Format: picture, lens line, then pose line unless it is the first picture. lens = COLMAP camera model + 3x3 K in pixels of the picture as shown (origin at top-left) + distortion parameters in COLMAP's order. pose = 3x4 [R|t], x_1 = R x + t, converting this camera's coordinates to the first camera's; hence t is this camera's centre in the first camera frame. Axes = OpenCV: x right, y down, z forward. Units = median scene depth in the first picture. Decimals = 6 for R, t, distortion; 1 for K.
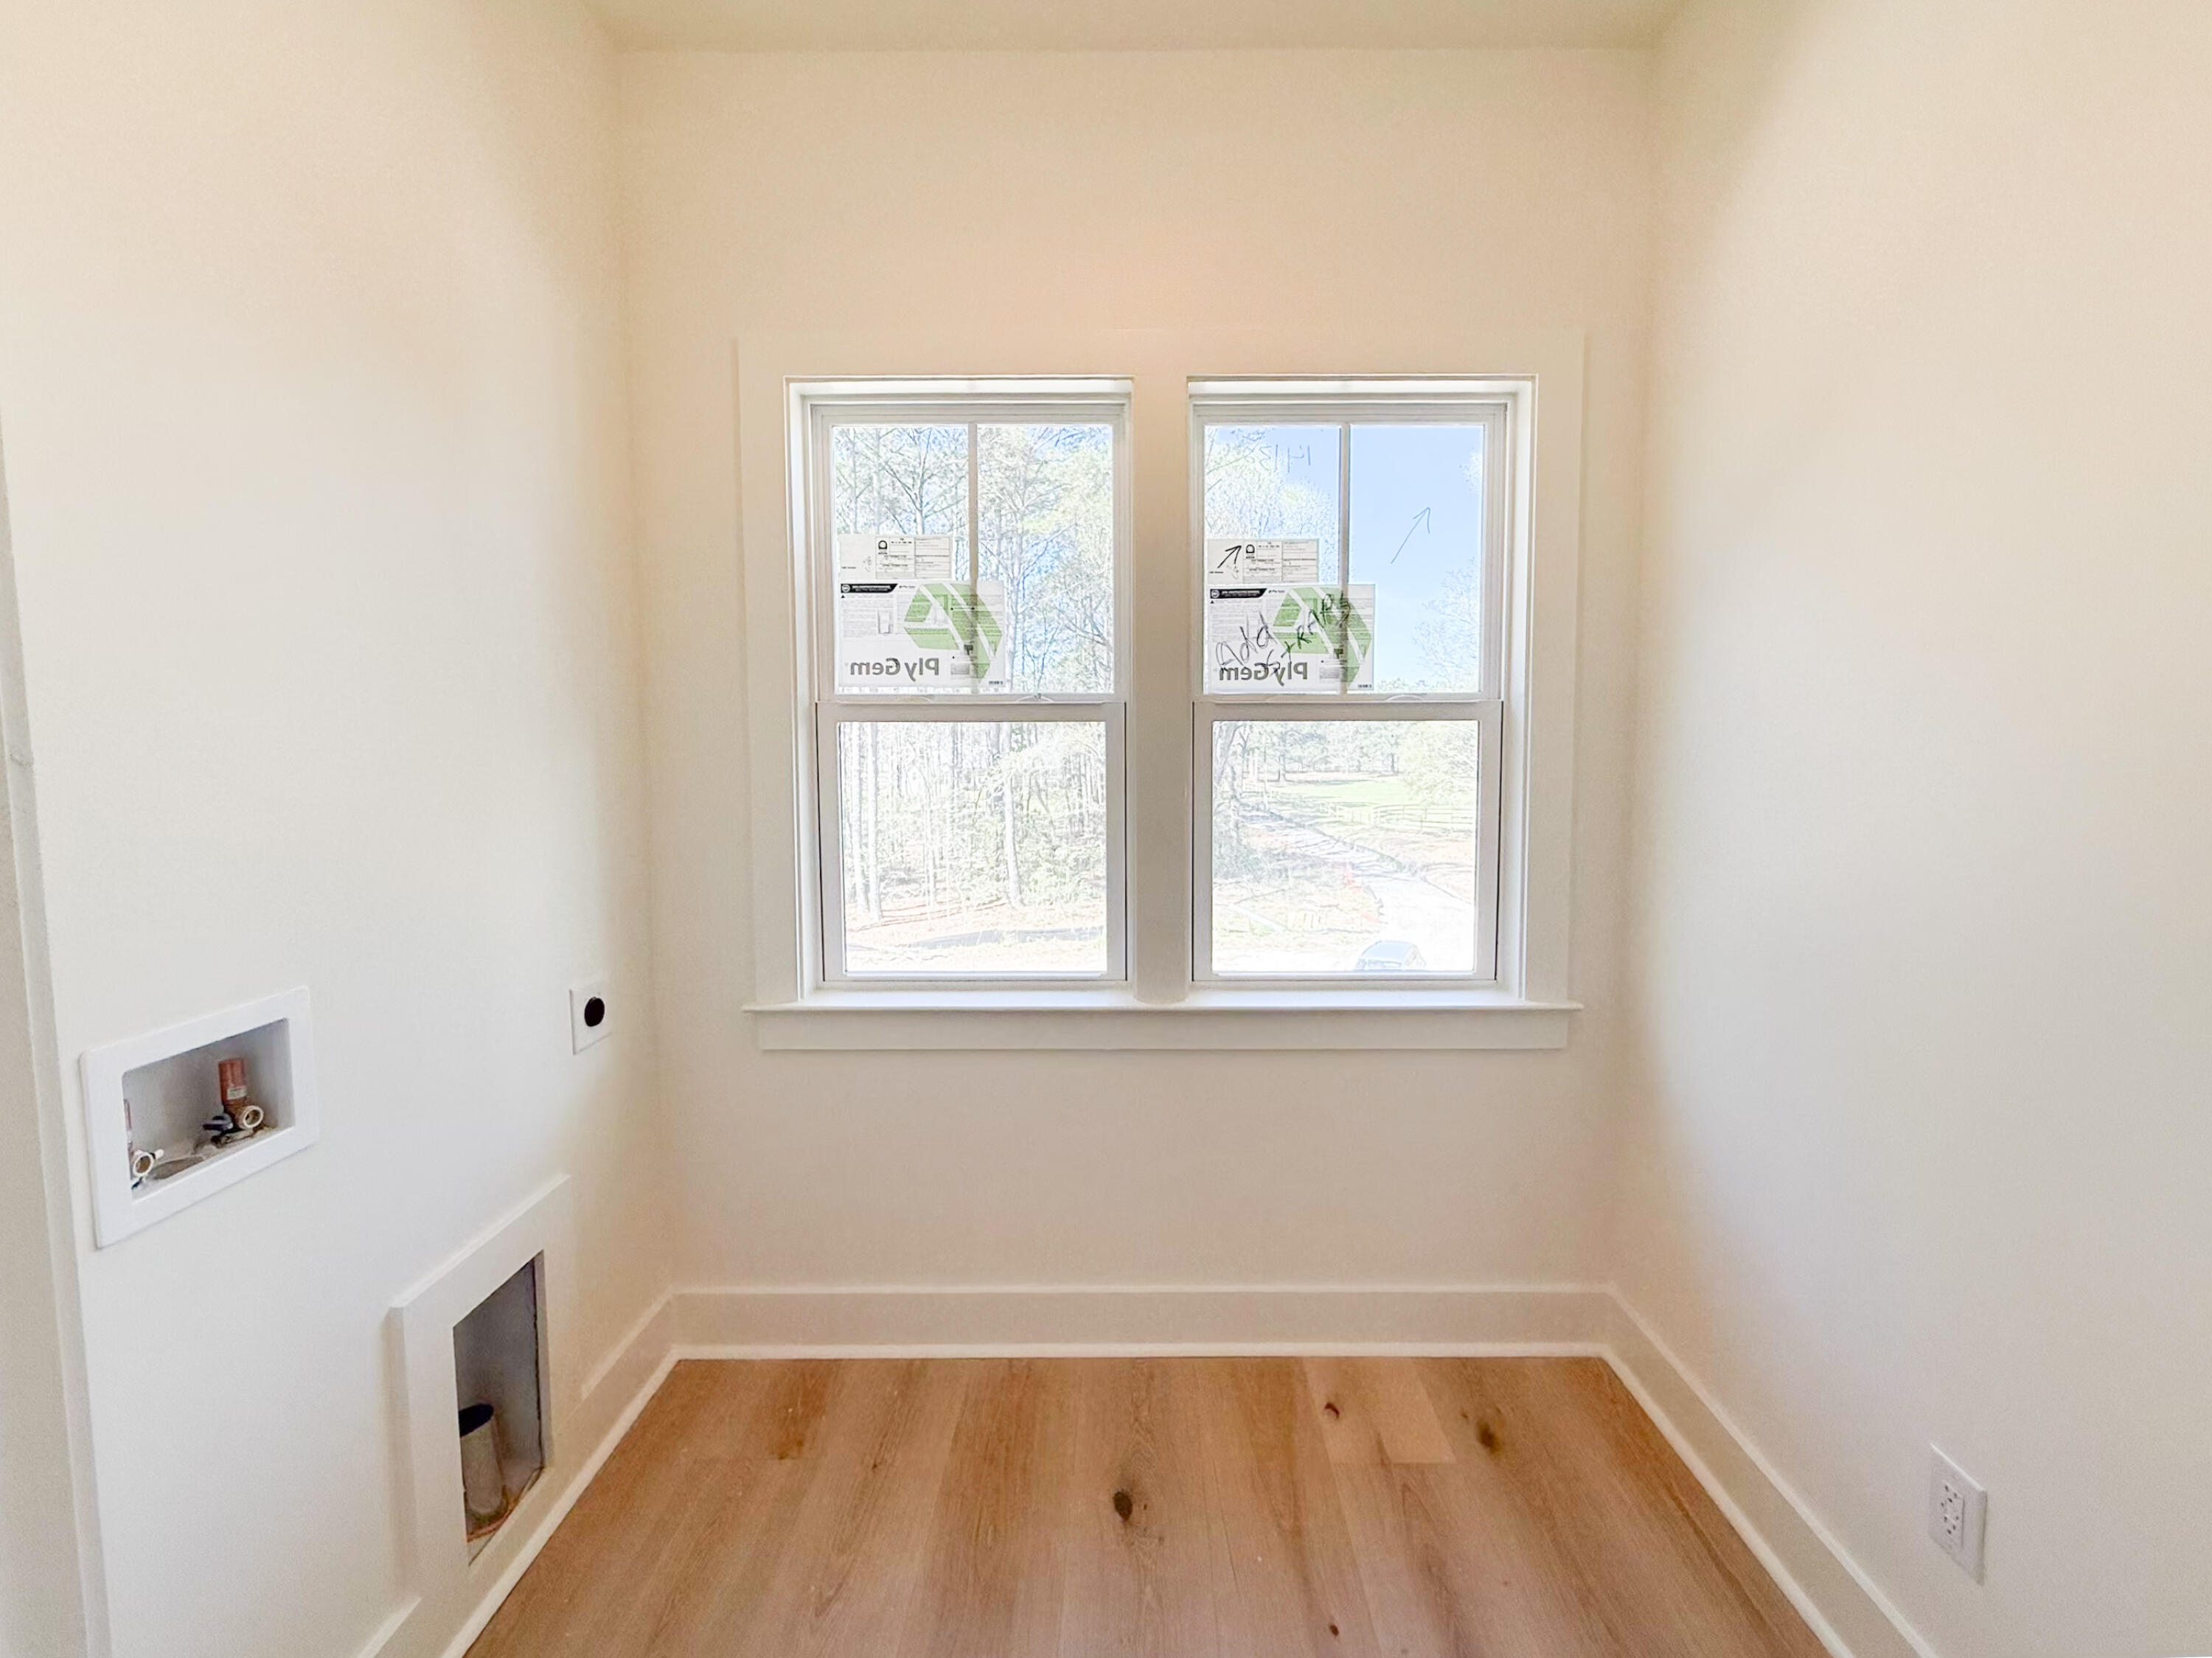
lens RADIAL K [[902.5, 0, 1106.0], [0, 902.5, 829.0], [0, 0, 1]] dist [0.000643, 0.000384]
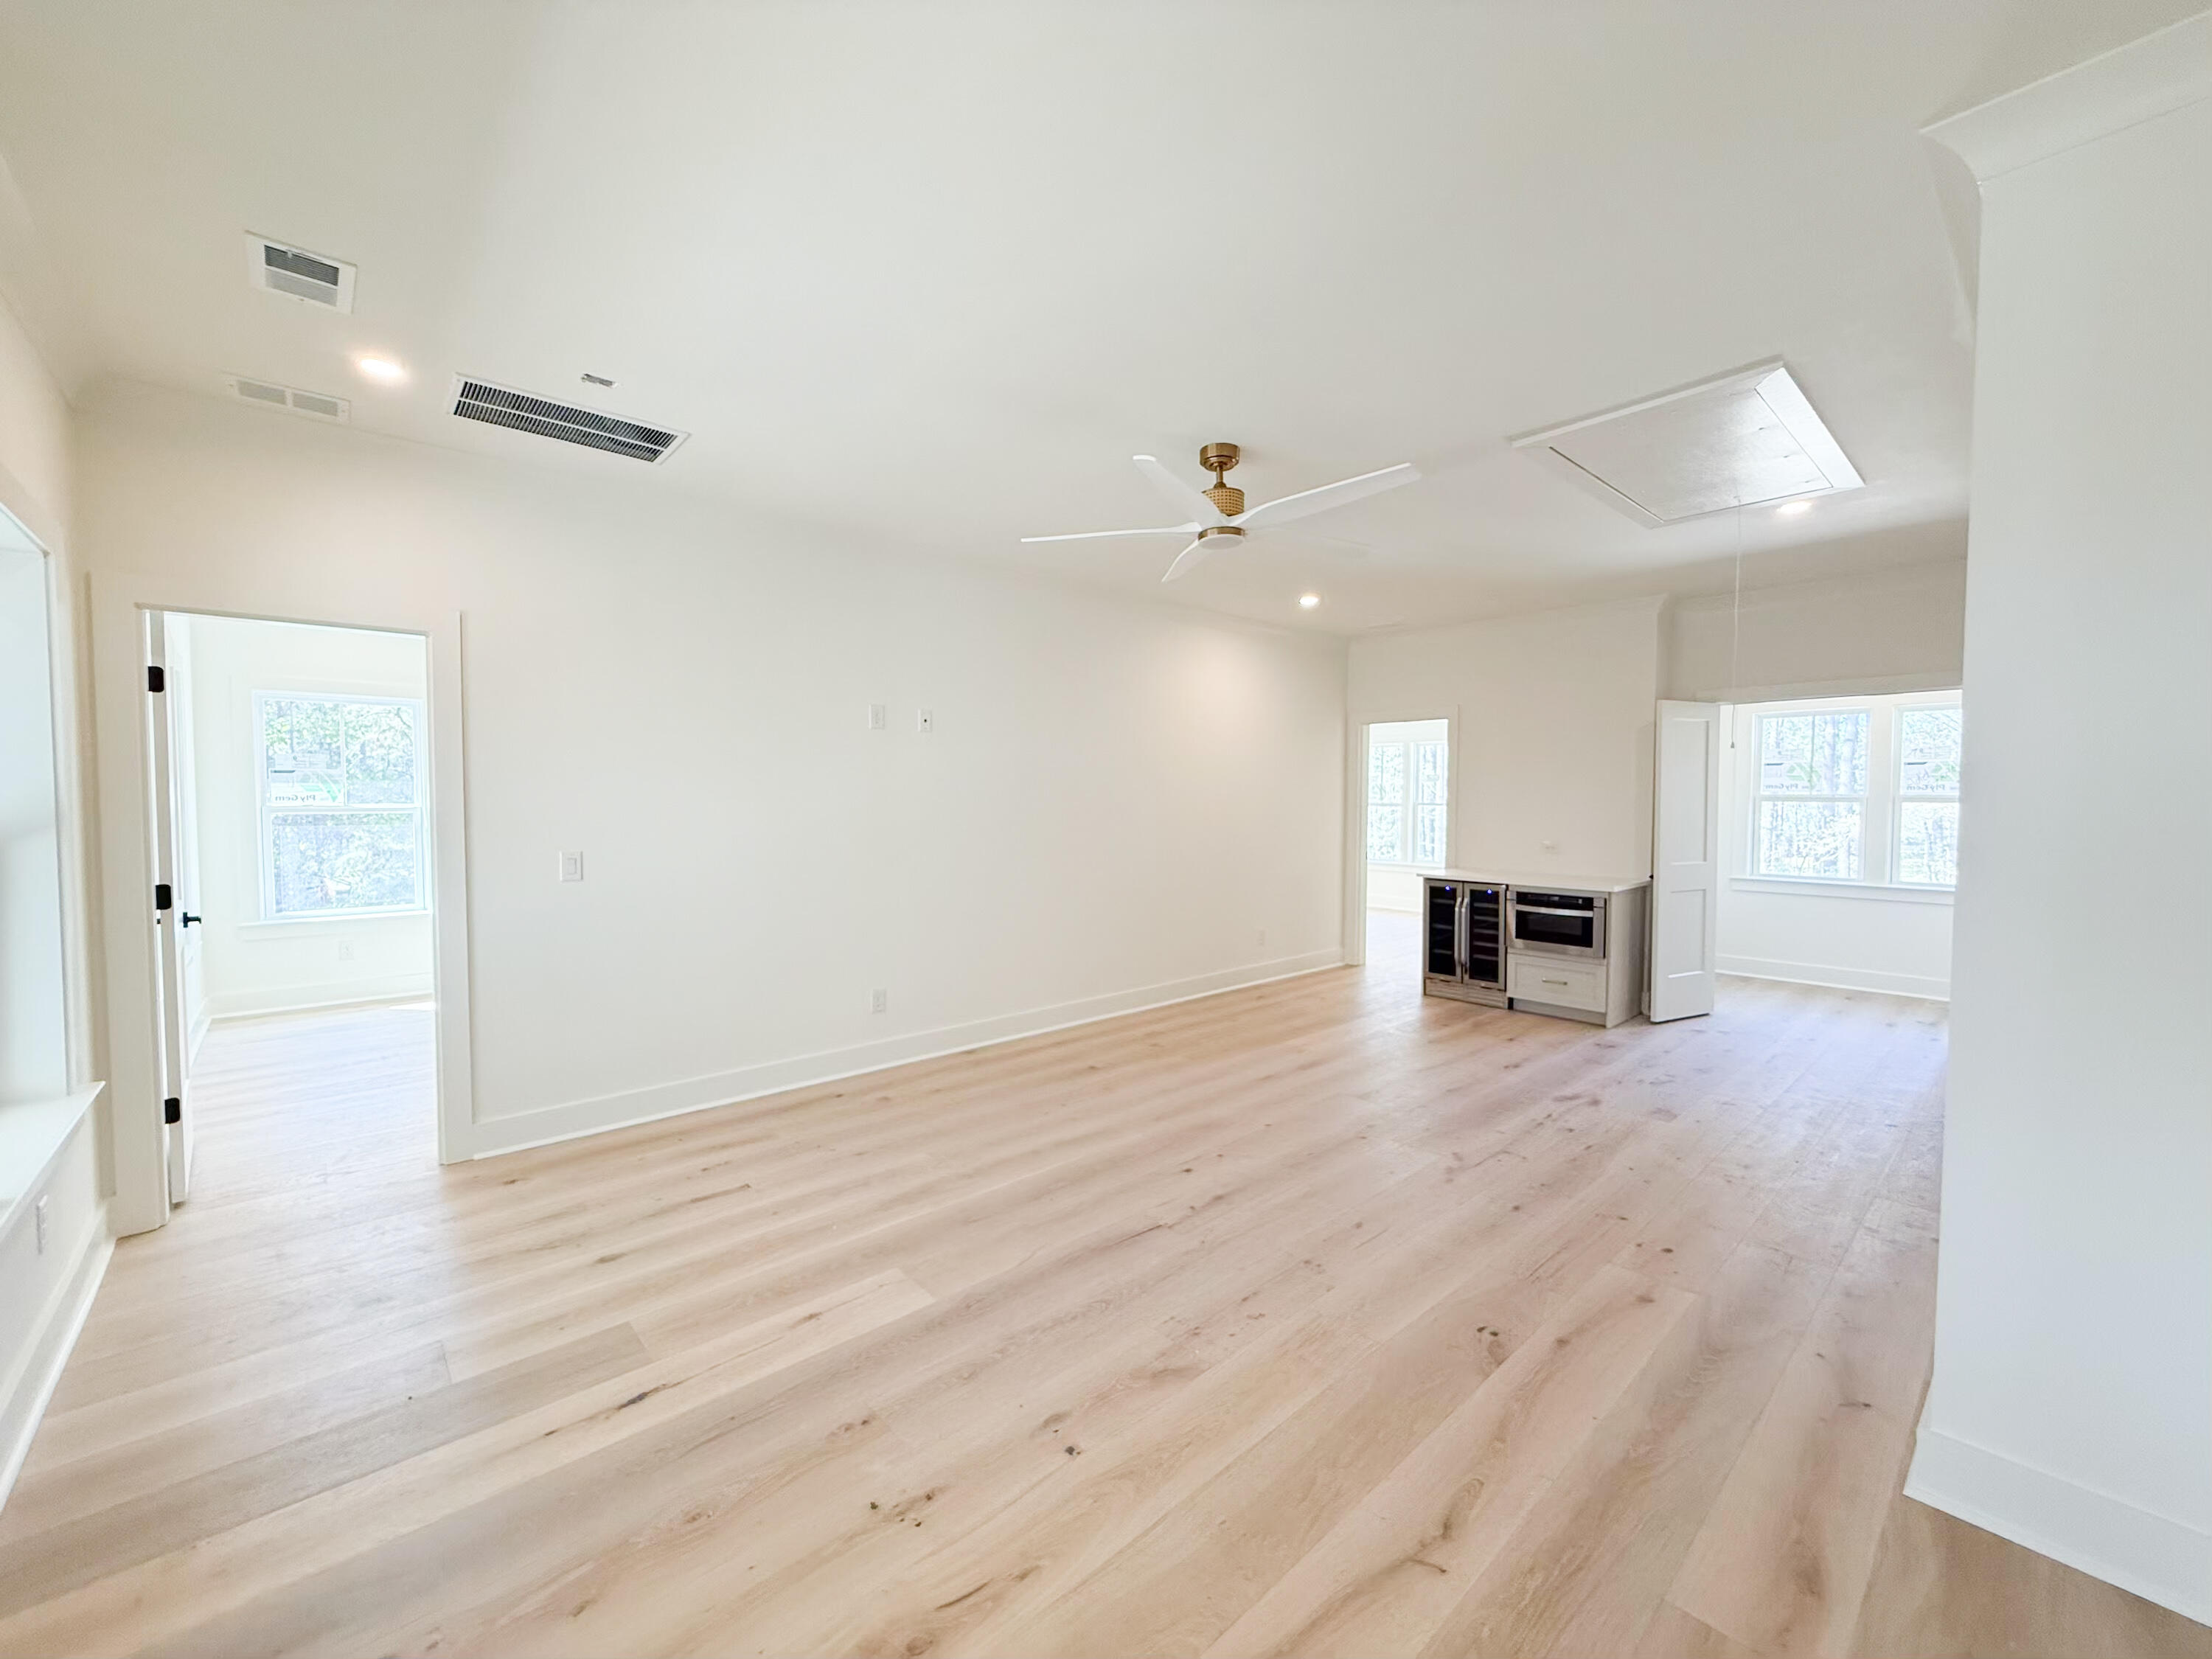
lens RADIAL K [[902.6, 0, 1106.0], [0, 902.6, 829.5], [0, 0, 1]] dist [0.000643, 0.000384]
pose [[0.697597, 0.033660, -0.715699, 0.440833], [-0.078288, 0.996496, -0.029441, 0.289954], [0.712201, 0.076569, 0.697788, -3.242954]]
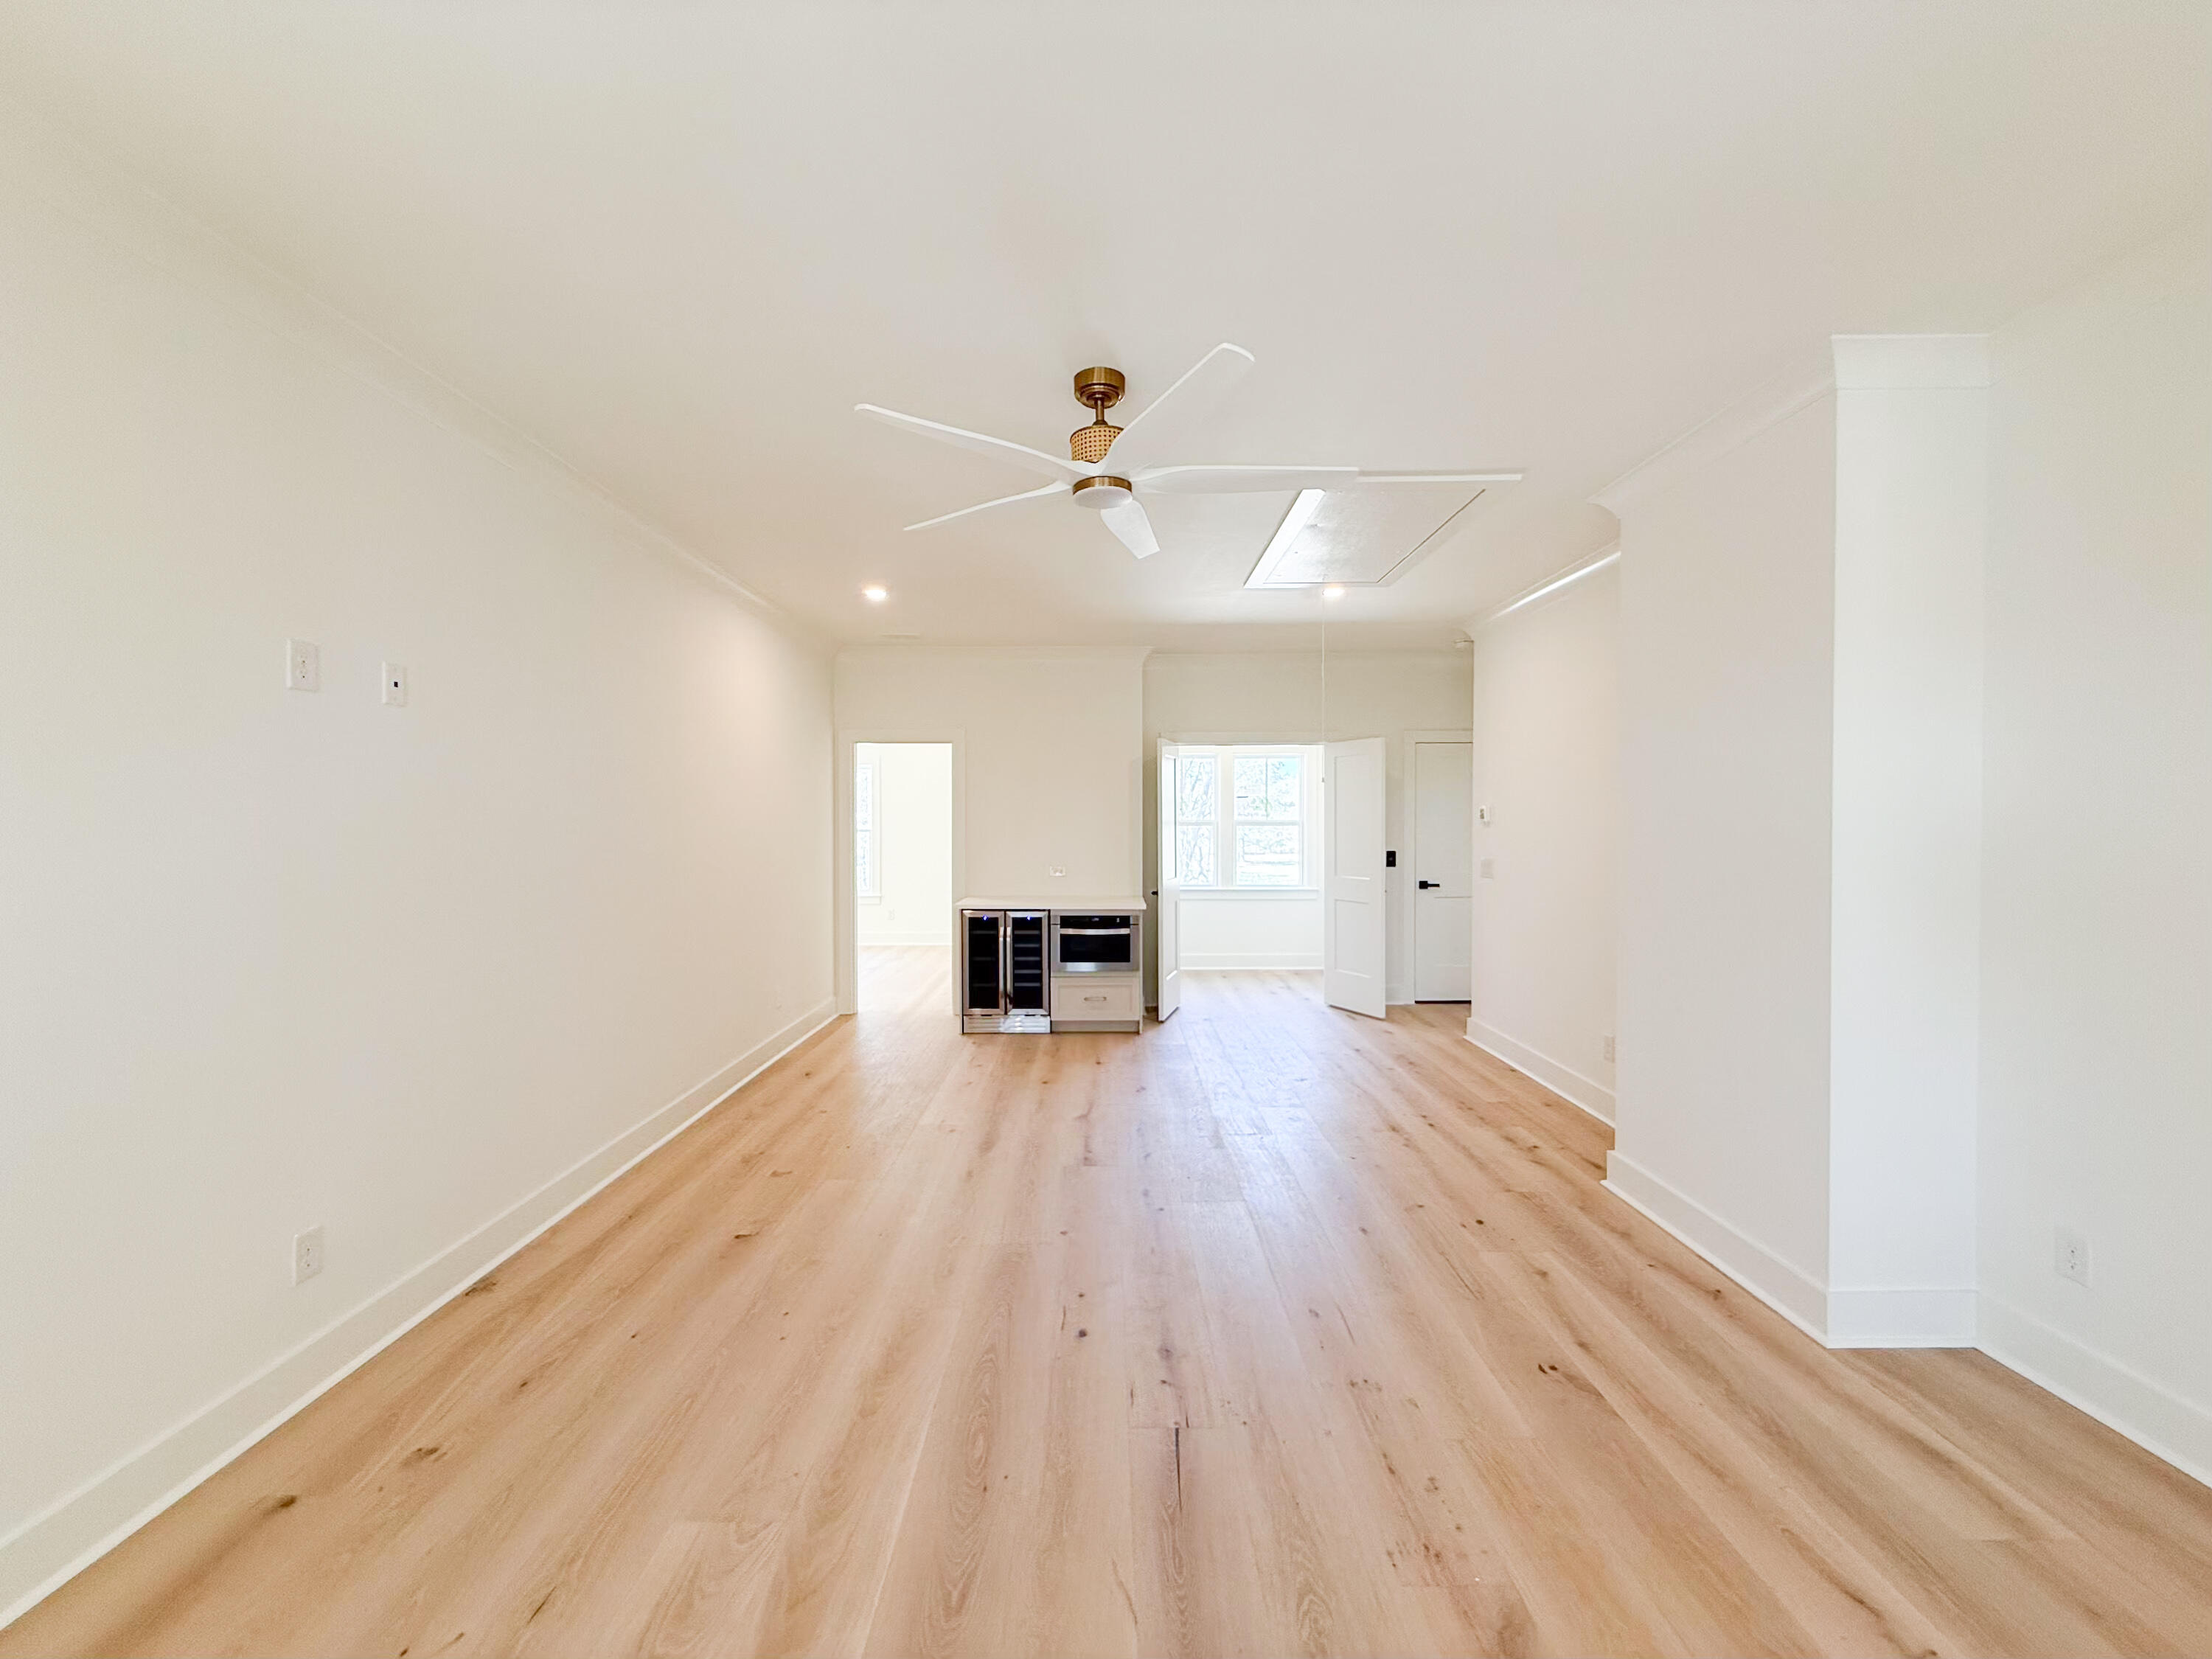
lens RADIAL K [[882.9, 0, 1106.0], [0, 882.9, 829.5], [0, 0, 1]] dist [-0.000258, 0.000018]
pose [[0.999189, 0.001700, 0.040227, -0.675445], [0.002023, 0.995727, -0.092326, 0.285563], [-0.040212, 0.092332, 0.994916, -3.178772]]
